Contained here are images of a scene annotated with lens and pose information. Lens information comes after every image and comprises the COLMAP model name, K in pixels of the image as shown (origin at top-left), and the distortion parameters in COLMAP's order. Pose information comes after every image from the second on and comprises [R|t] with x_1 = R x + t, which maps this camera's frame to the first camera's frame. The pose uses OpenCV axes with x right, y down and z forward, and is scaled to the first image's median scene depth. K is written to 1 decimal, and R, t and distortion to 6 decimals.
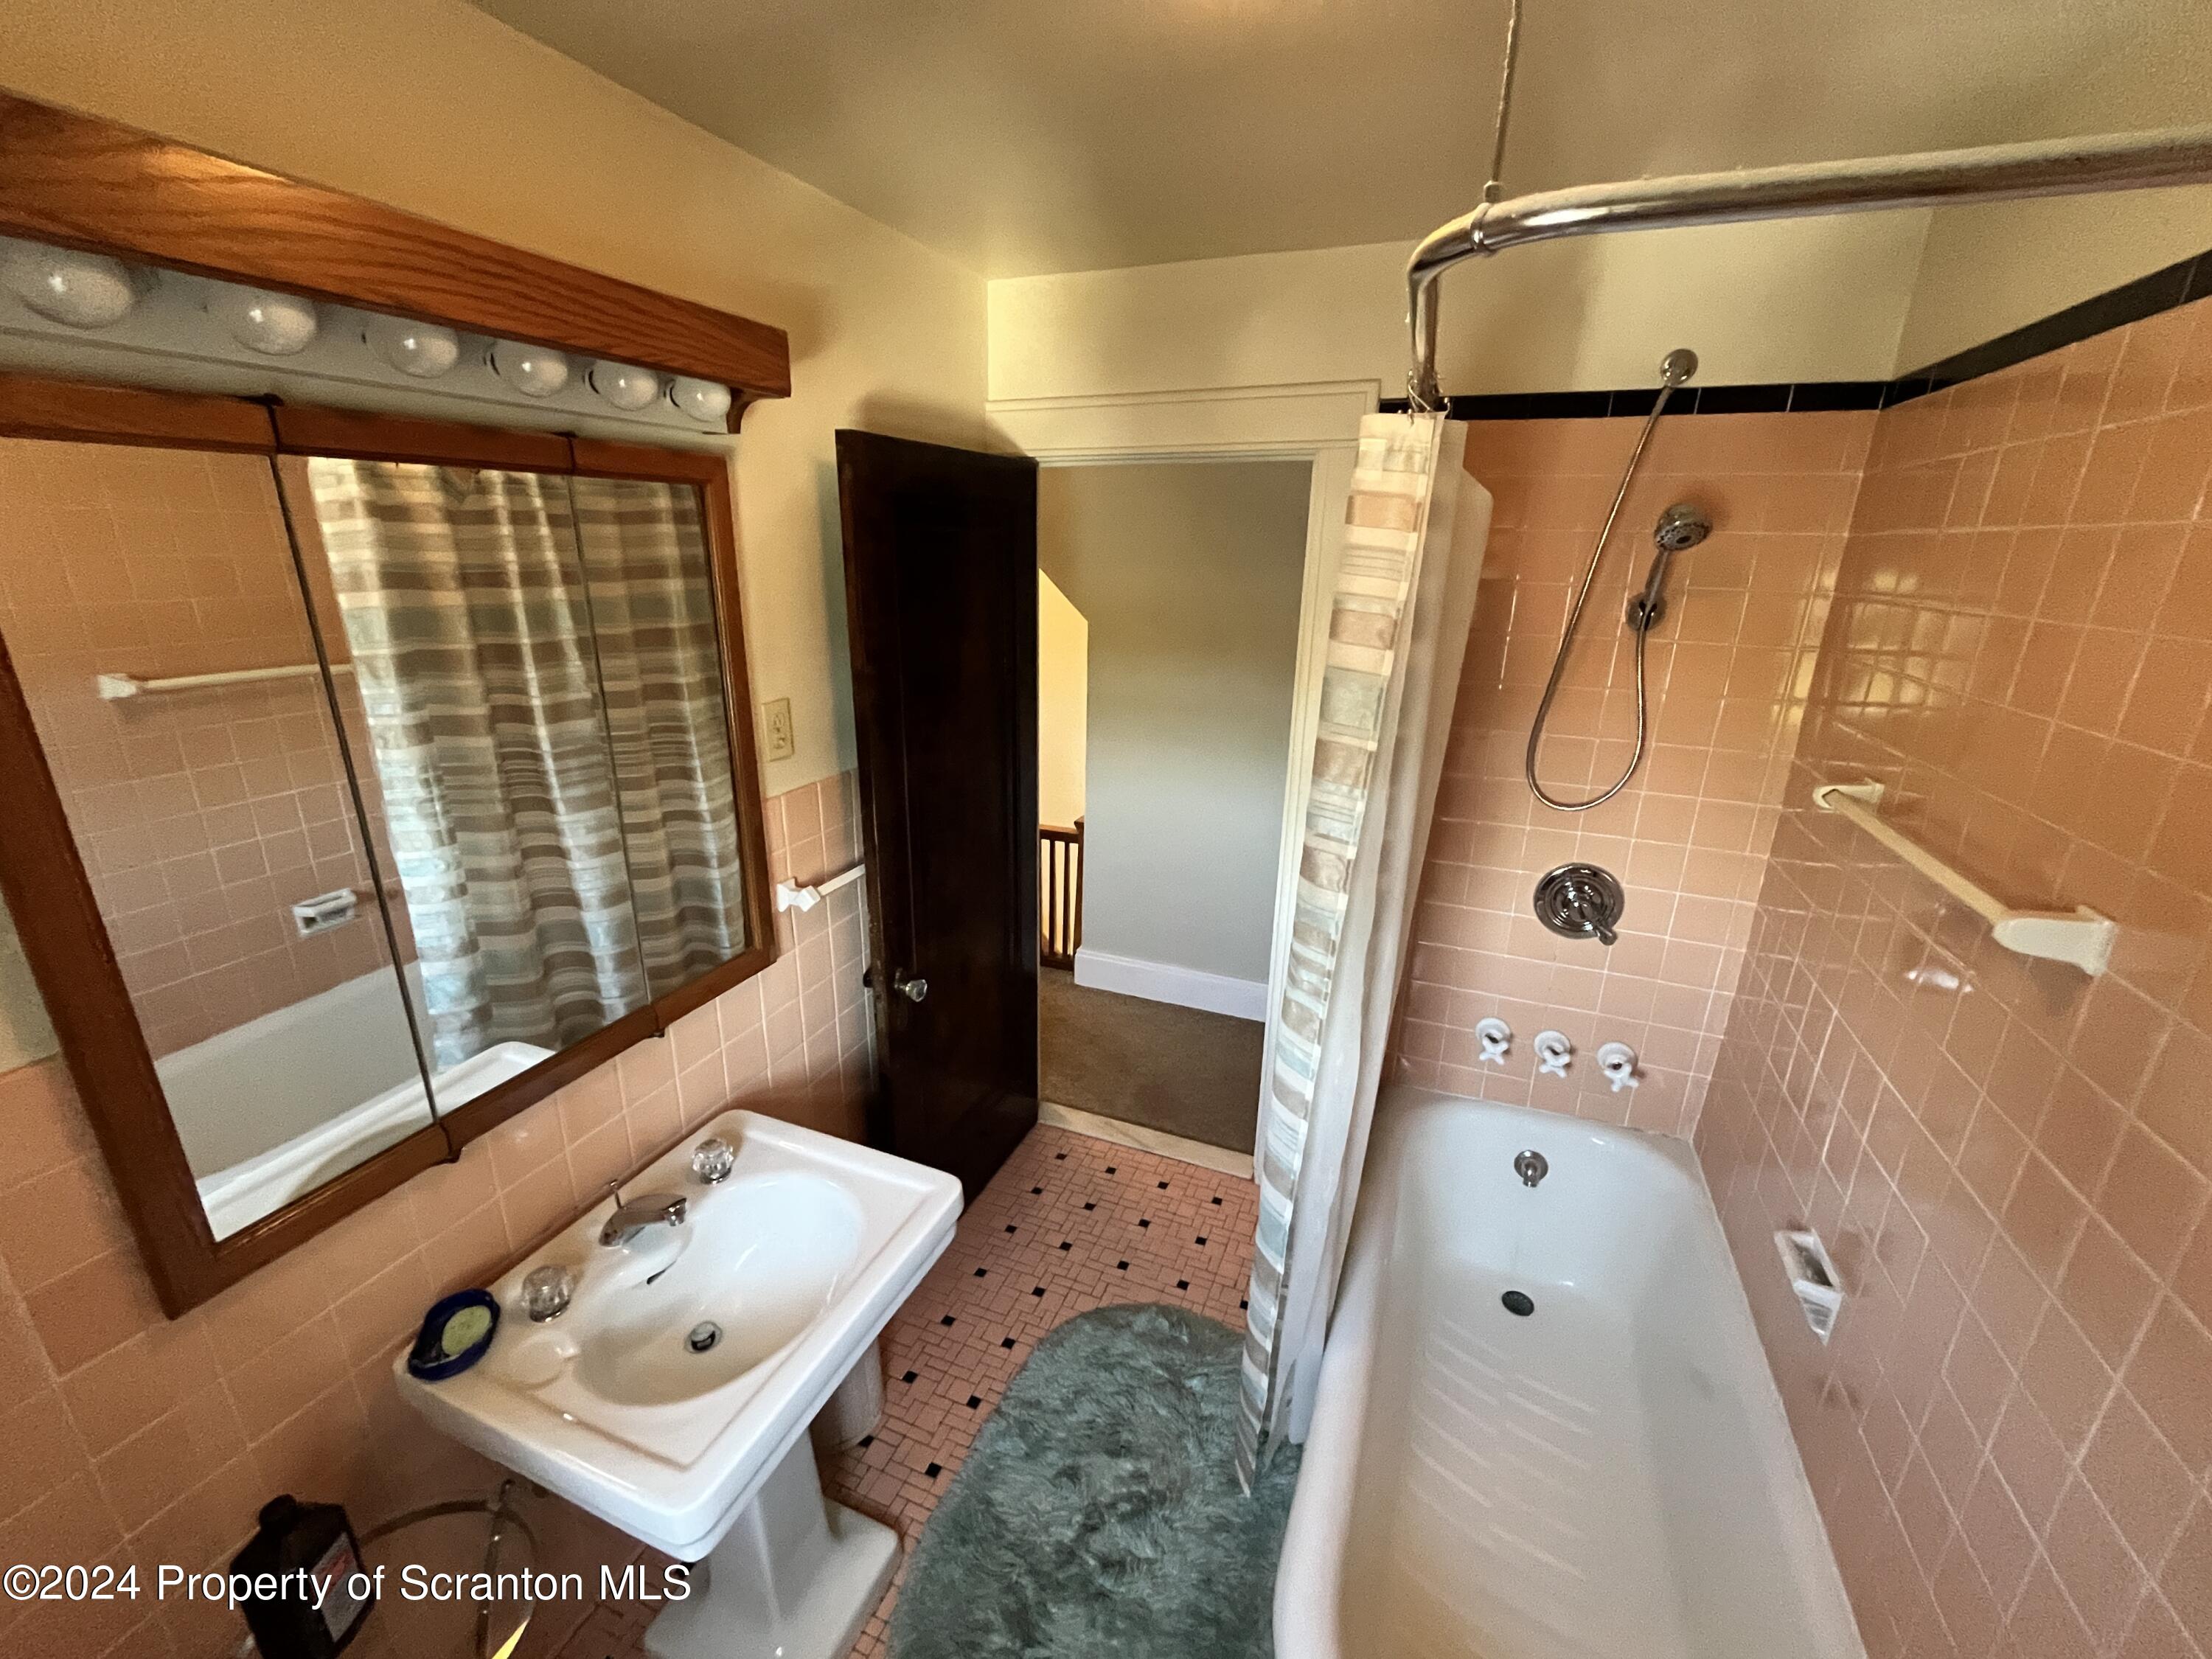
lens RADIAL K [[901.8, 0, 1113.4], [0, 901.8, 842.7], [0, 0, 1]] dist [-0.000290, -0.001193]
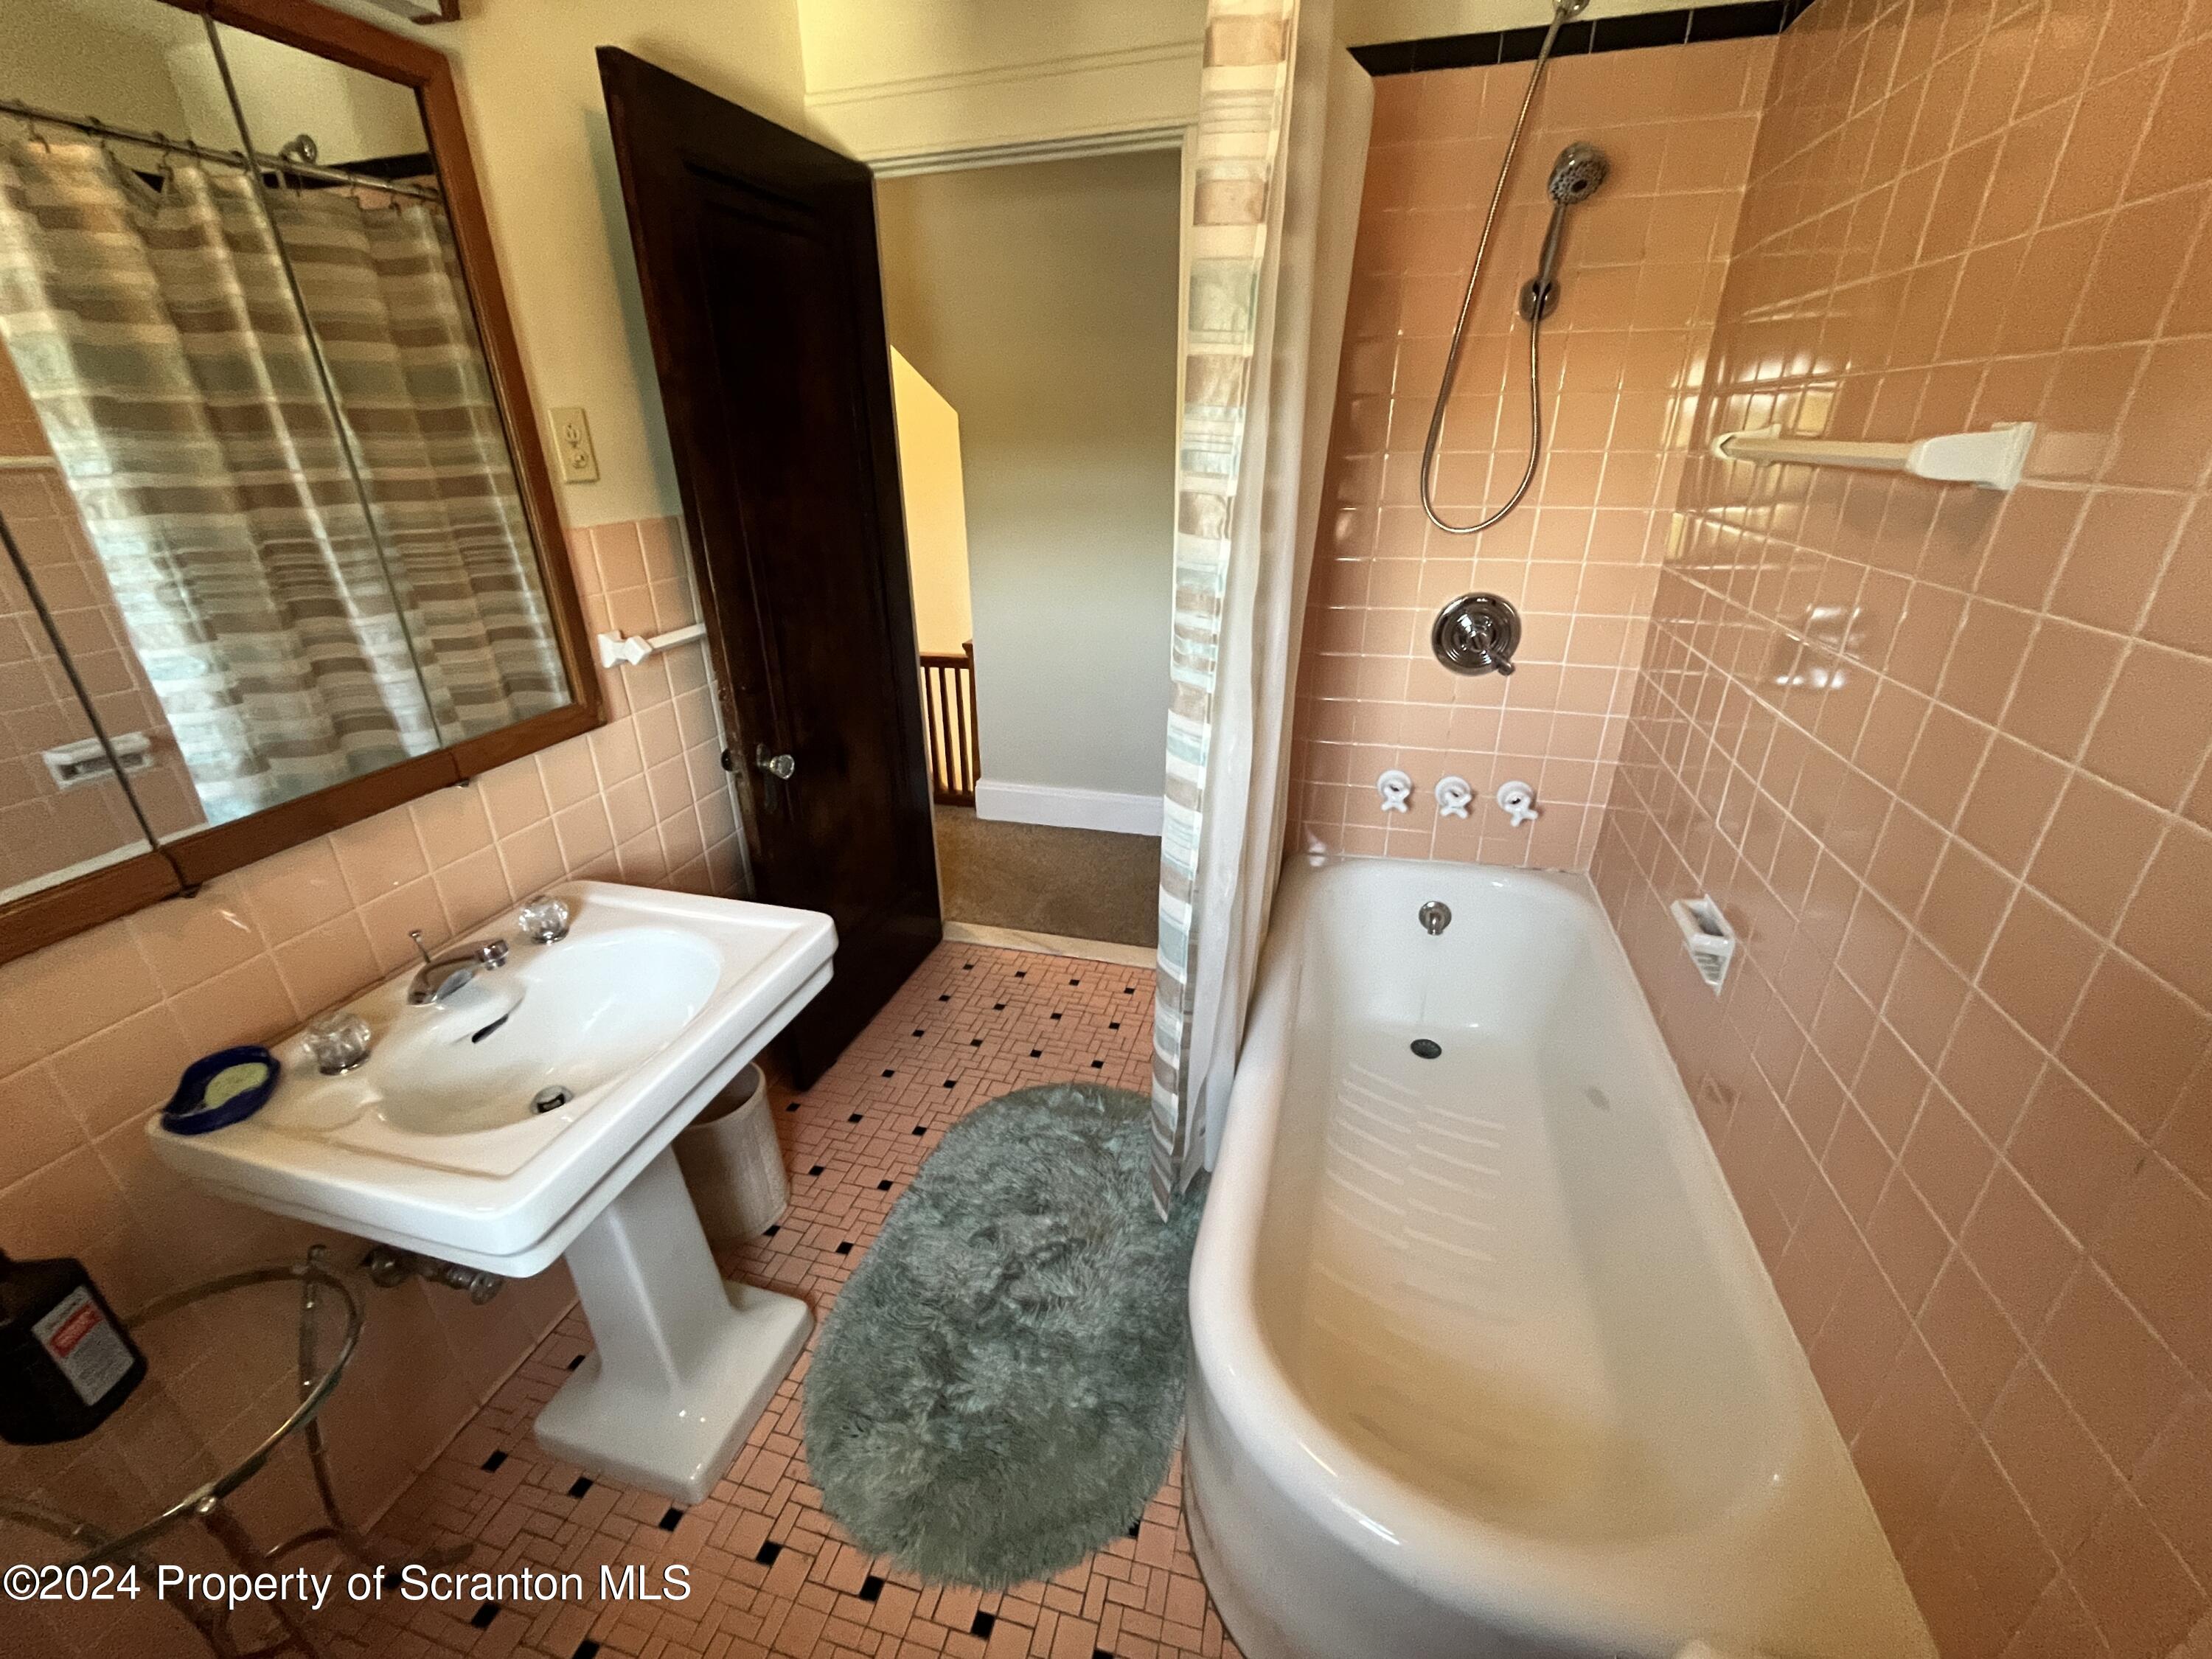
lens RADIAL K [[901.8, 0, 1113.0], [0, 901.8, 833.5], [0, 0, 1]] dist [-0.000290, -0.001193]
pose [[0.993352, -0.071760, 0.090011, 0.028894], [0.061714, 0.992034, 0.109821, 0.165078], [-0.097174, -0.103536, 0.989867, 0.063173]]
